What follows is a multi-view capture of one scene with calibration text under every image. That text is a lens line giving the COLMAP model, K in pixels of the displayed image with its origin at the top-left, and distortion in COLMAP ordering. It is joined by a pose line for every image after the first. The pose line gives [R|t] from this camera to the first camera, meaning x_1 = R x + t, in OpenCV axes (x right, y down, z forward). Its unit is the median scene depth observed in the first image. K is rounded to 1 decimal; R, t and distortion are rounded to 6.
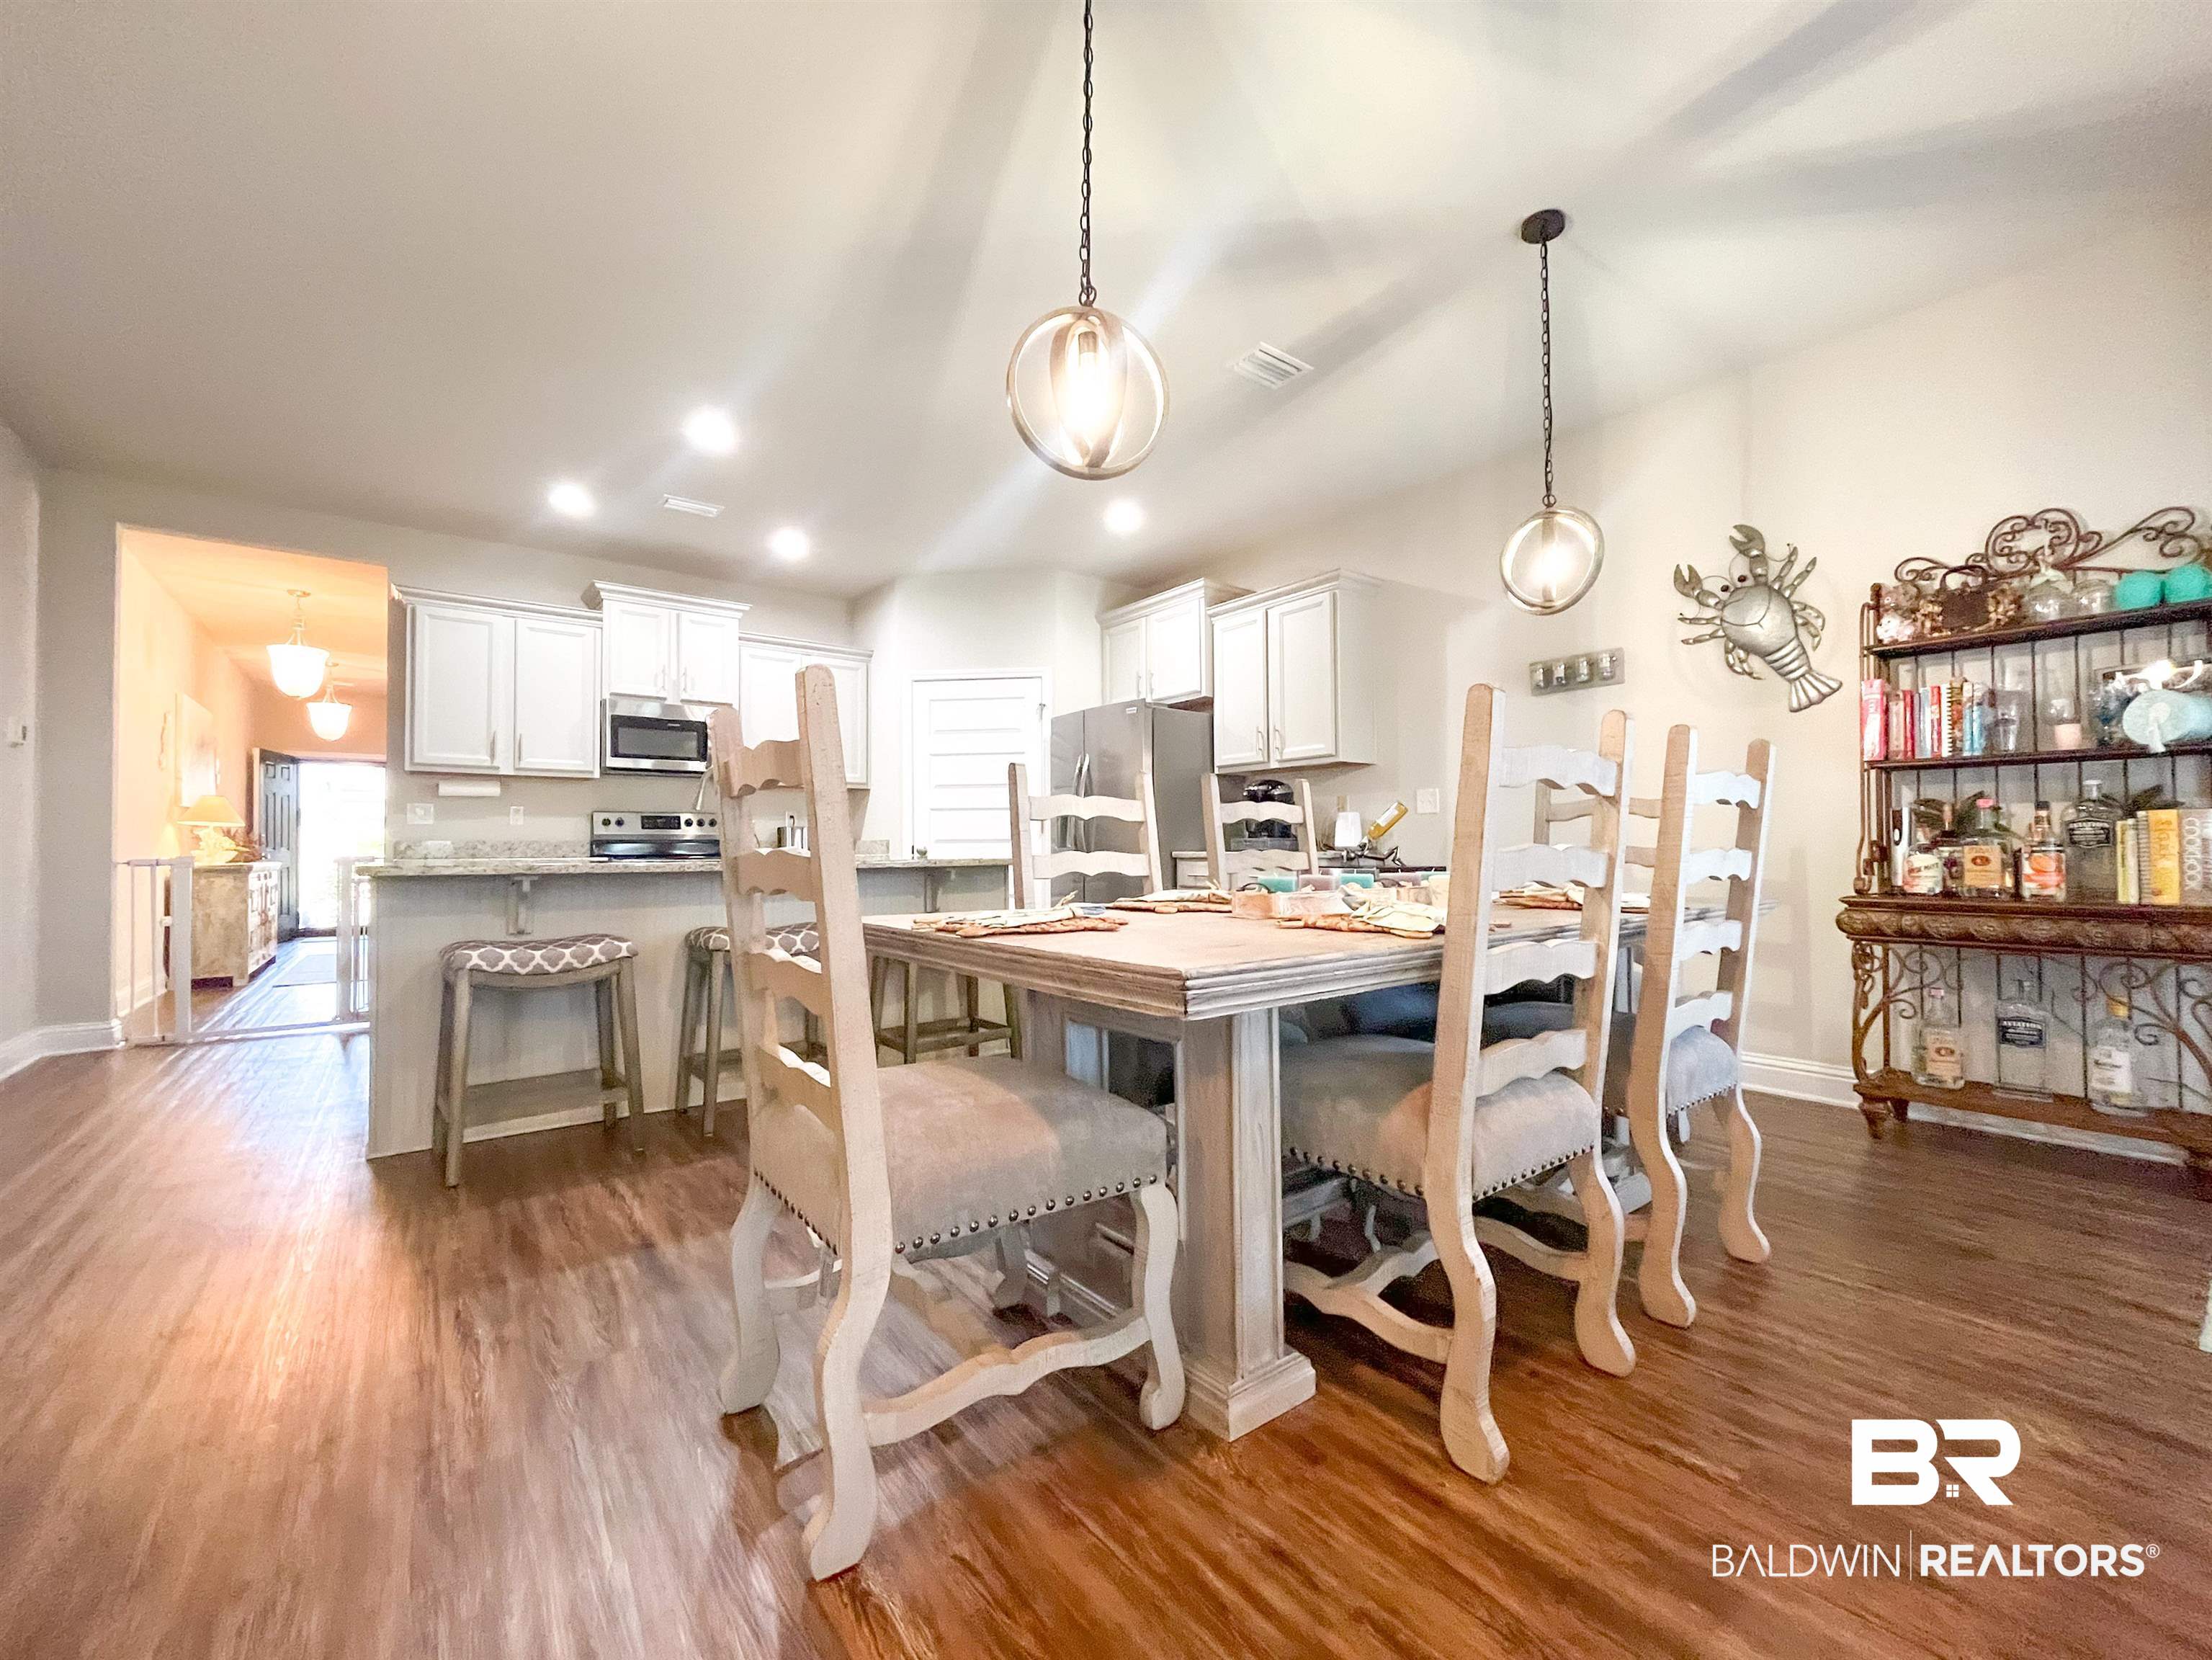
lens RADIAL K [[903.4, 0, 1106.9], [0, 903.4, 838.3], [0, 0, 1]] dist [-0.003280, 0.000354]
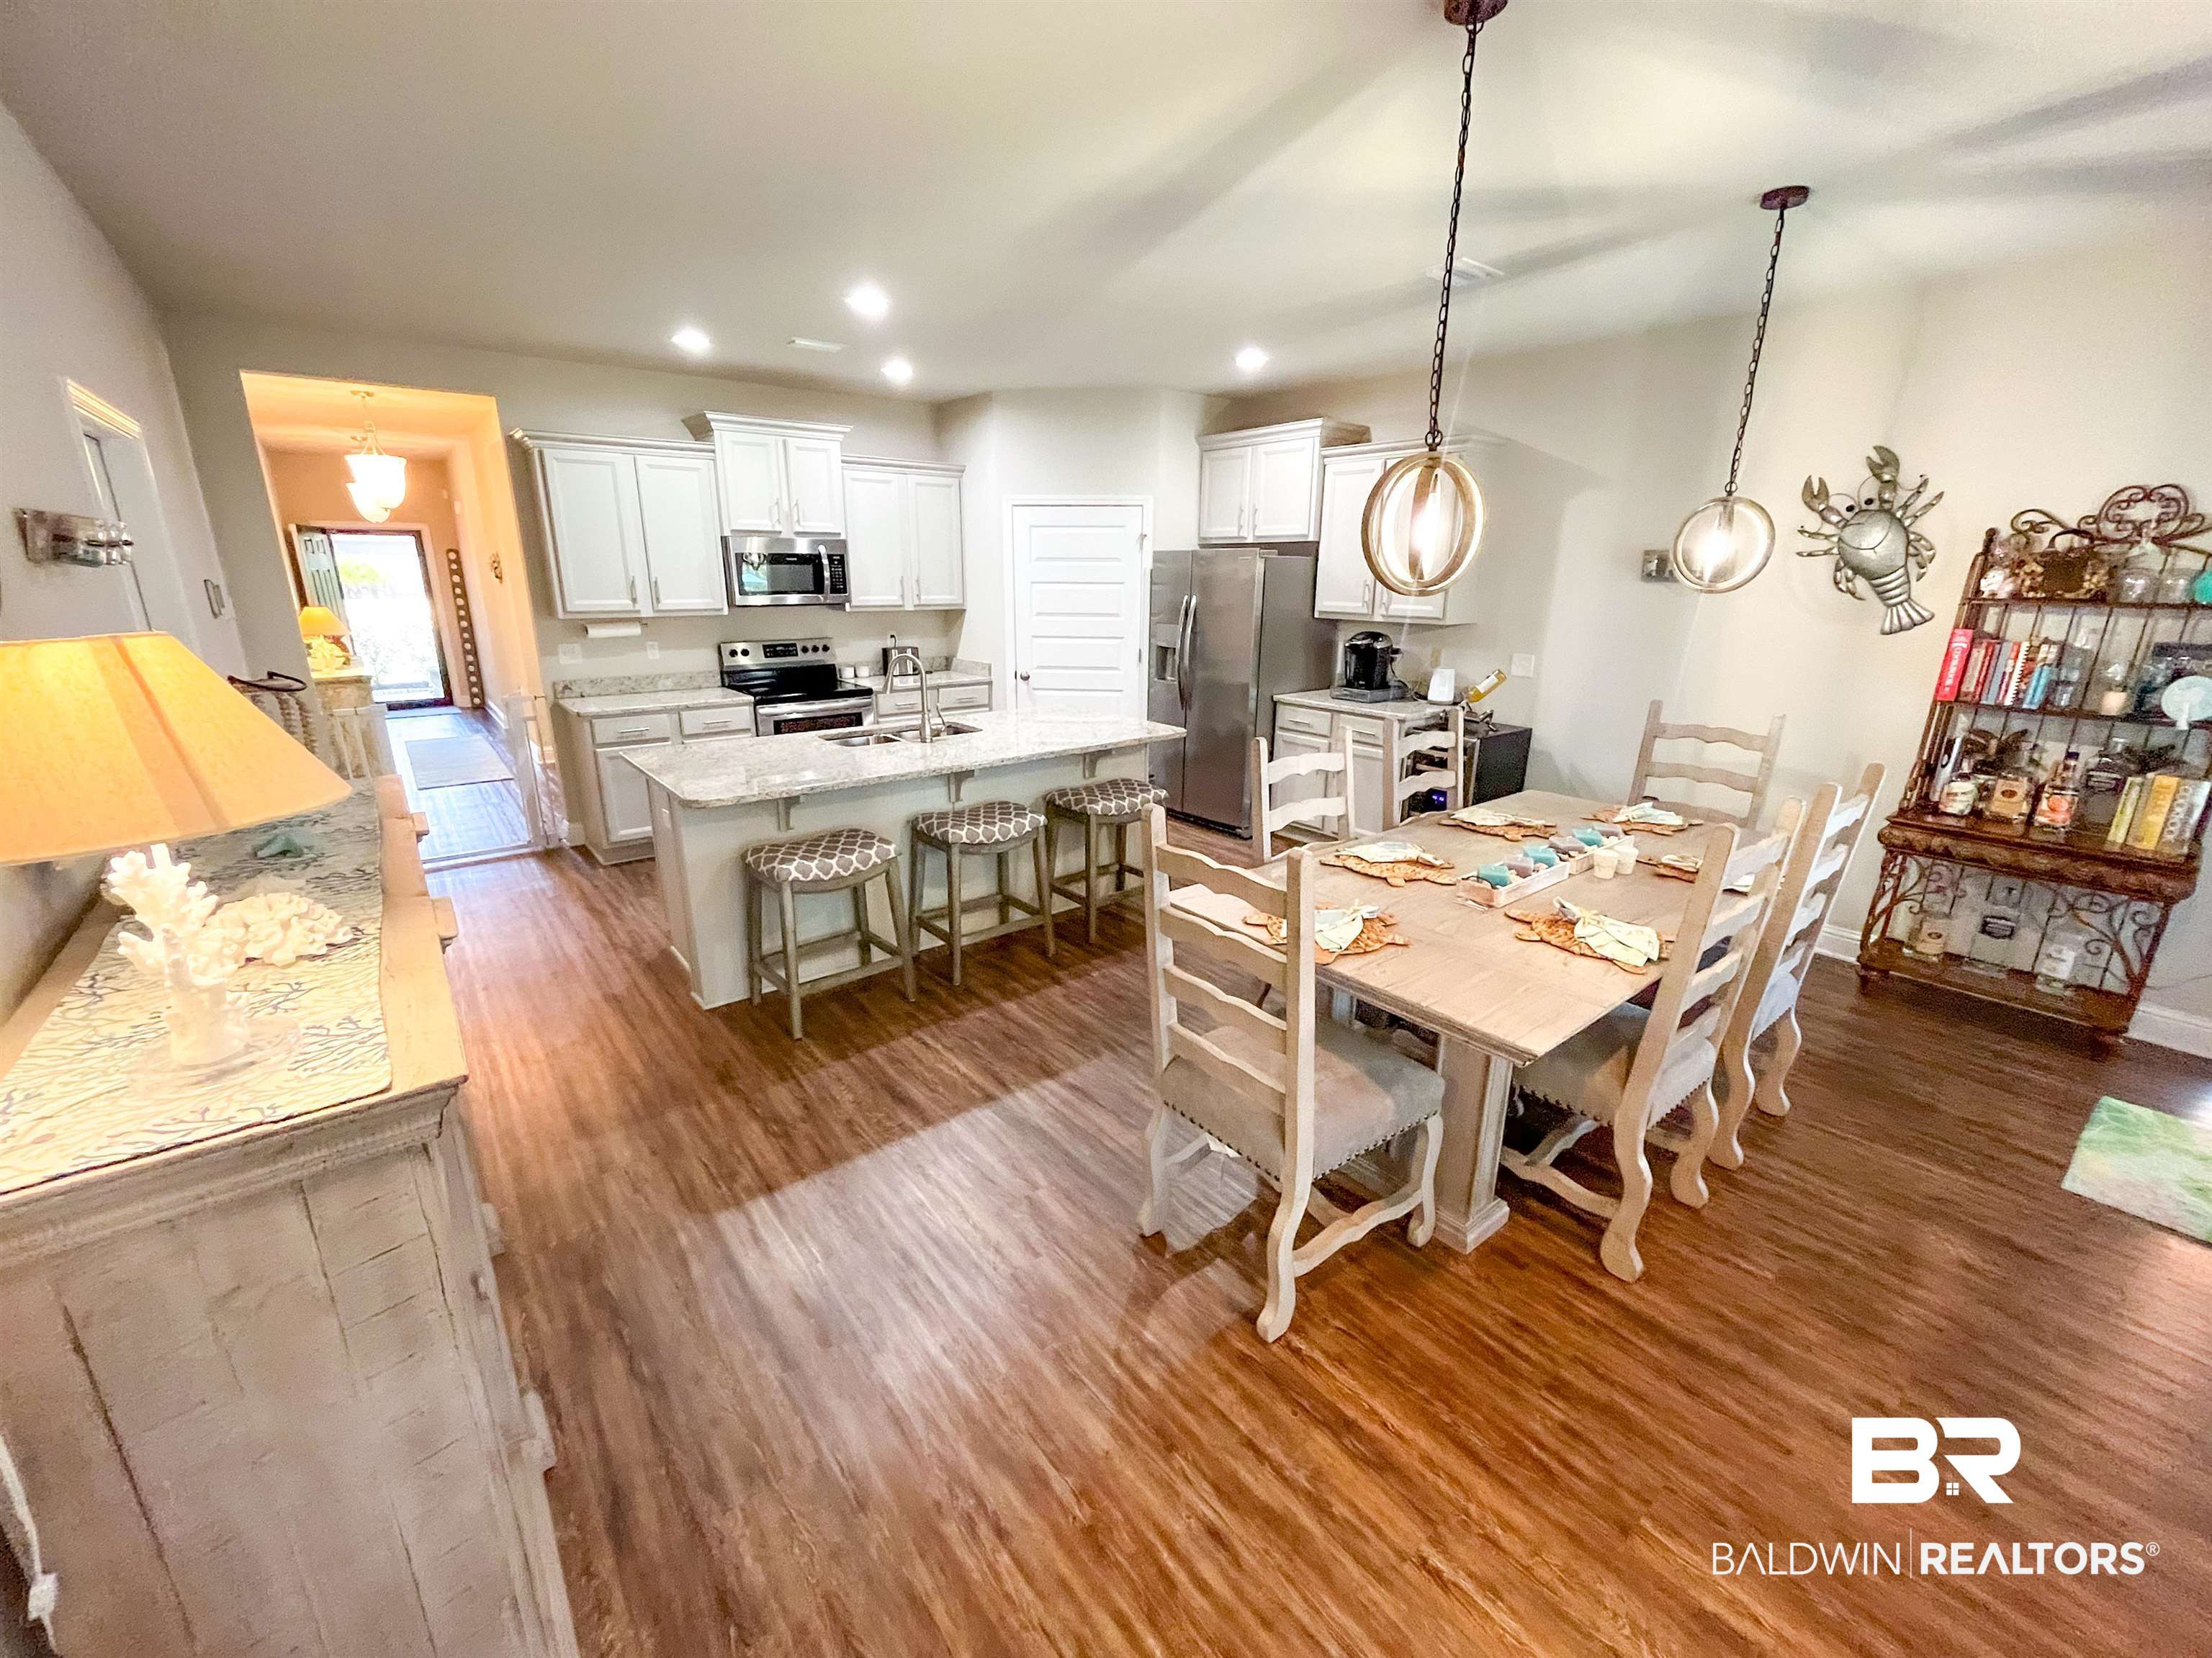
lens RADIAL K [[903.2, 0, 1109.3], [0, 903.2, 841.0], [0, 0, 1]] dist [-0.003280, 0.000354]
pose [[0.999675, 0.007672, 0.024293, -0.194858], [-0.014640, 0.953403, 0.301344, -0.184940], [-0.020849, -0.301602, 0.953206, -0.110621]]
